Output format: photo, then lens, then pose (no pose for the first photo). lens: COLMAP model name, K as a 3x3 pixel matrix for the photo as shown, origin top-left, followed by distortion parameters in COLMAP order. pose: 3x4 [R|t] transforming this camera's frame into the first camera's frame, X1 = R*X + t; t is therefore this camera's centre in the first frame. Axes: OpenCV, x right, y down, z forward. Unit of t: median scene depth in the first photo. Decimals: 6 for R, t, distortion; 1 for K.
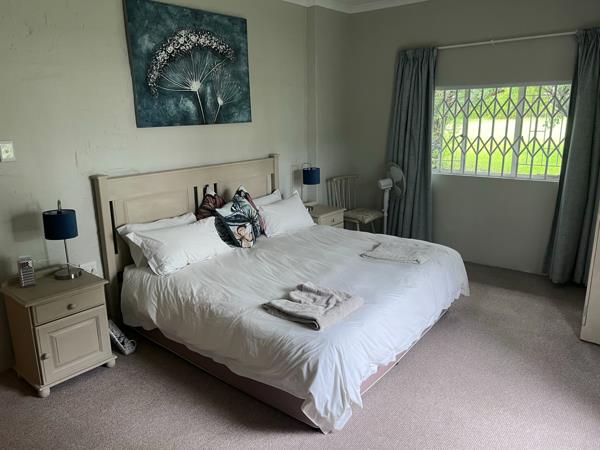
lens RADIAL K [[447.6, 0, 303.1], [0, 447.6, 222.2], [0, 0, 1]] dist [0.027762, -0.010980]
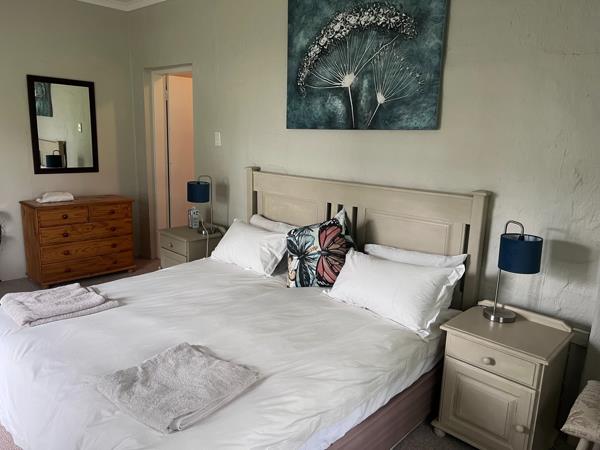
lens RADIAL K [[447.6, 0, 302.6], [0, 447.6, 230.4], [0, 0, 1]] dist [0.027762, -0.010980]
pose [[-0.052429, 0.219131, -0.974286, 0.603626], [-0.273144, 0.935277, 0.225056, -0.212825], [0.960543, 0.277920, 0.010818, 0.994658]]
